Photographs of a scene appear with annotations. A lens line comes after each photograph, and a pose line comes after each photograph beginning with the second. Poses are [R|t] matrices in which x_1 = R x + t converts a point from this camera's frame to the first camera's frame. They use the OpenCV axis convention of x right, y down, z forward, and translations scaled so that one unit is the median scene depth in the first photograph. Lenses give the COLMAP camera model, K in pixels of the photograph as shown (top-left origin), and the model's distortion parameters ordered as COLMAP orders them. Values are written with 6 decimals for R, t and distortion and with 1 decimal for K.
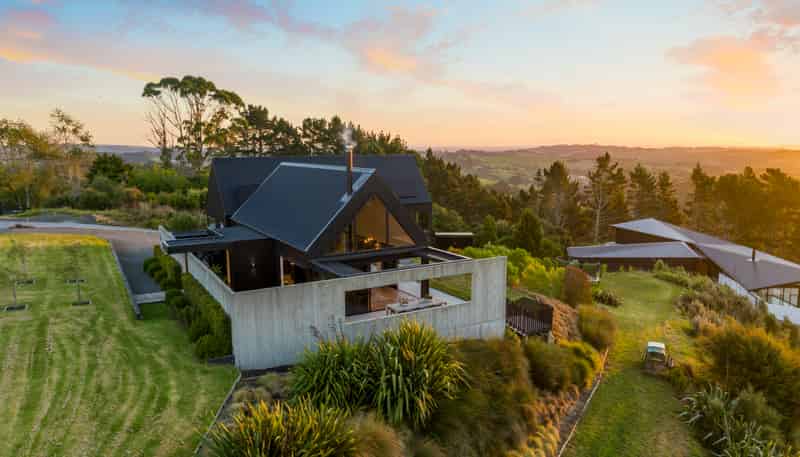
lens RADIAL K [[558.5, 0, 400.0], [0, 558.5, 228.5], [0, 0, 1]] dist [-0.035179, 0.004174]
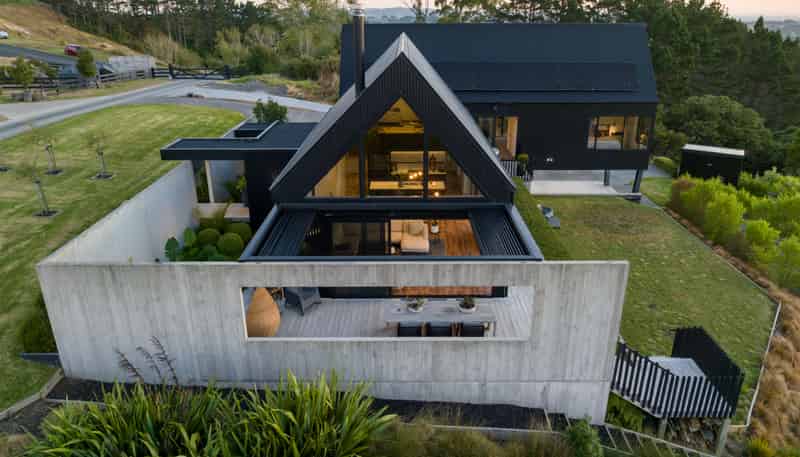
lens RADIAL K [[558.5, 0, 400.0], [0, 558.5, 228.5], [0, 0, 1]] dist [-0.035179, 0.004174]
pose [[0.860512, 0.186603, -0.474024, 0.053022], [-0.075505, 0.966938, 0.243576, -0.016284], [0.503804, -0.173809, 0.846151, 0.117600]]
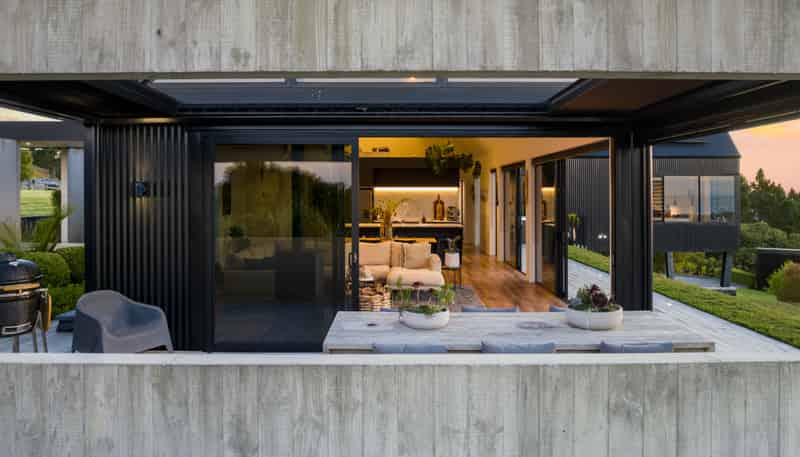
lens RADIAL K [[567.3, 0, 388.1], [0, 567.3, 198.4], [0, 0, 1]] dist [-0.039502, 0.000810]
pose [[0.855353, 0.001844, -0.518042, 0.019144], [-0.074008, 0.990171, -0.118673, 0.026256], [0.512731, 0.139846, 0.847083, 0.184316]]
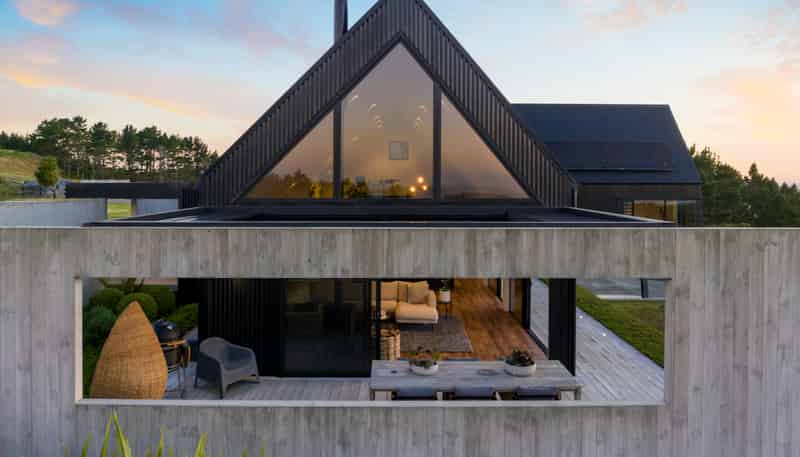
lens RADIAL K [[579.5, 0, 398.0], [0, 579.5, 174.8], [0, 0, 1]] dist [-0.036412, 0.001441]
pose [[0.865919, 0.006547, -0.500142, 0.032775], [-0.083186, 0.987874, -0.131092, 0.016241], [0.493219, 0.155120, 0.855963, 0.155652]]
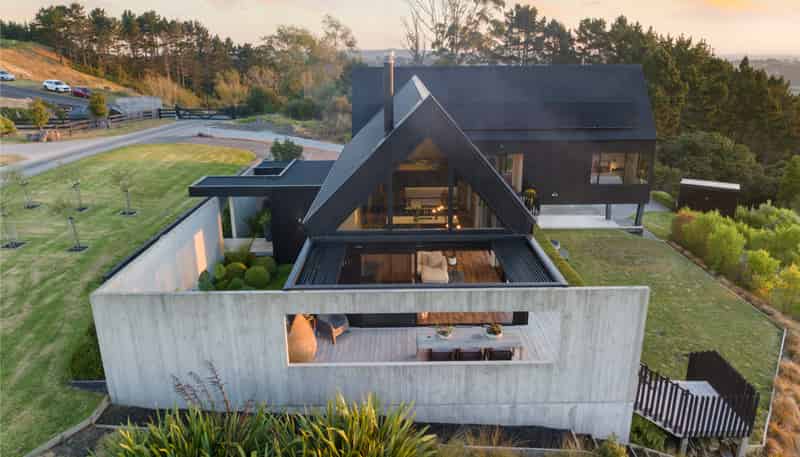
lens RADIAL K [[558.5, 0, 400.0], [0, 558.5, 228.5], [0, 0, 1]] dist [-0.035179, 0.004174]
pose [[0.866732, 0.148165, -0.476259, 0.049809], [-0.069965, 0.981535, 0.178028, -0.015993], [0.493842, -0.120981, 0.861094, 0.107346]]
